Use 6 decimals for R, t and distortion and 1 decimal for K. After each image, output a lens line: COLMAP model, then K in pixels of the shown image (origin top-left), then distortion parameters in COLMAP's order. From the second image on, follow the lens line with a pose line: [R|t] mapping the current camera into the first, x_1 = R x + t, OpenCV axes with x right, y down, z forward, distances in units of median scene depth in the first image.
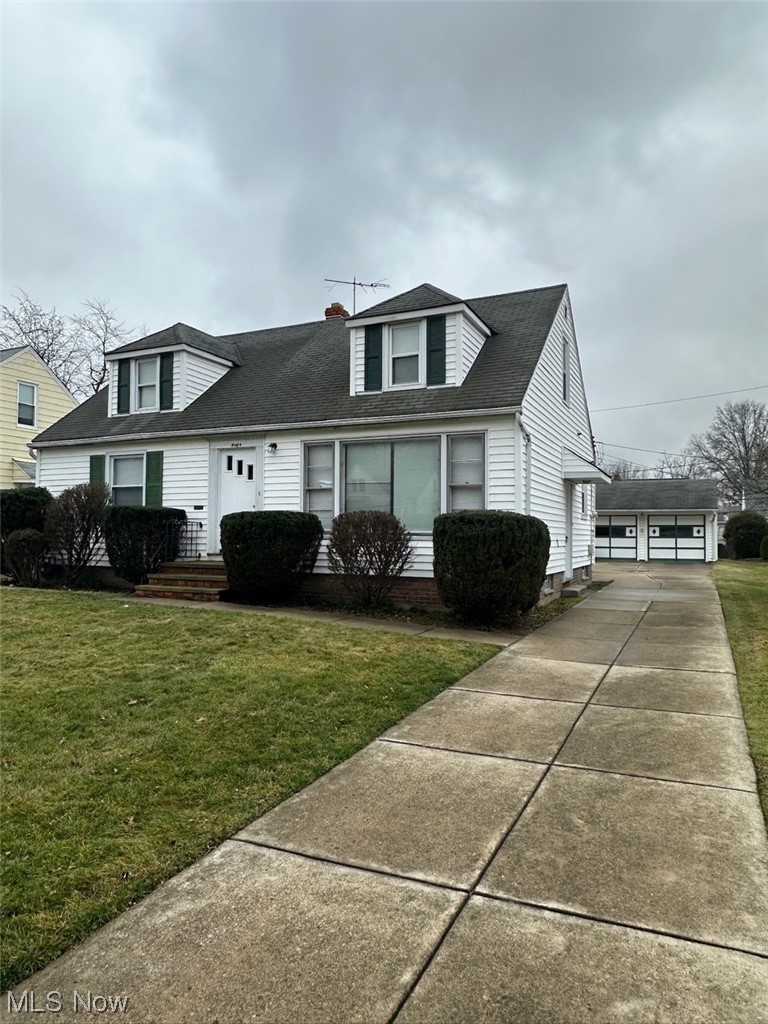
lens RADIAL K [[684.3, 0, 381.3], [0, 684.3, 516.6], [0, 0, 1]] dist [-0.000589, 0.000088]
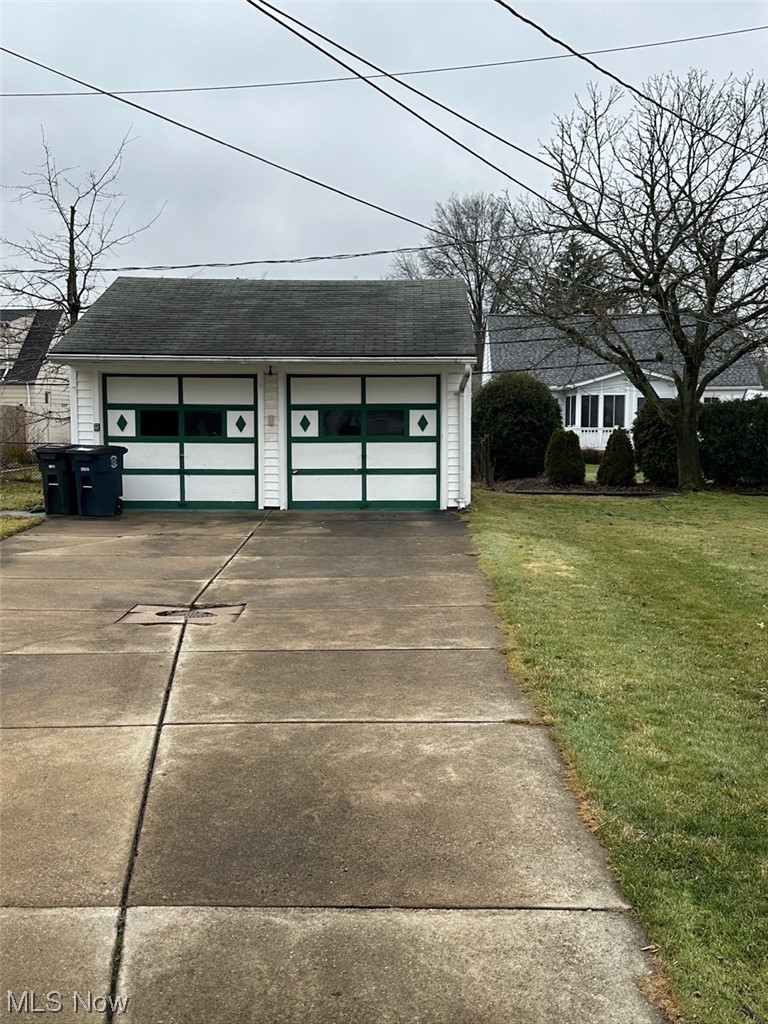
lens RADIAL K [[1072.6, 0, 384.2], [0, 1072.6, 513.1], [0, 0, 1]] dist [0.147905, 0.000000]
pose [[0.914815, -0.041881, 0.401696, 0.152376], [-0.003871, 0.993654, 0.112414, 0.004143], [-0.403855, -0.104394, 0.908847, 0.344272]]
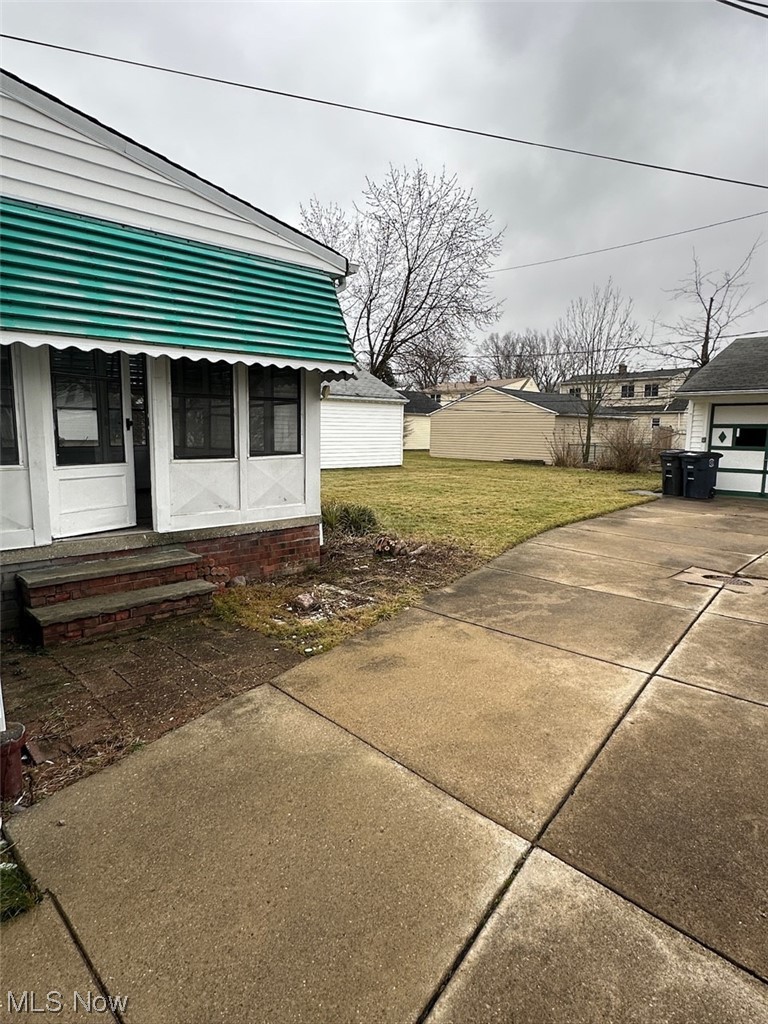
lens RADIAL K [[589.6, 0, 380.6], [0, 589.6, 512.8], [0, 0, 1]] dist [0.008050, -0.003611]
pose [[0.928707, 0.053290, -0.366966, 0.170800], [0.005724, 0.987442, 0.157879, 0.005057], [0.370771, -0.148723, 0.916739, 0.373767]]
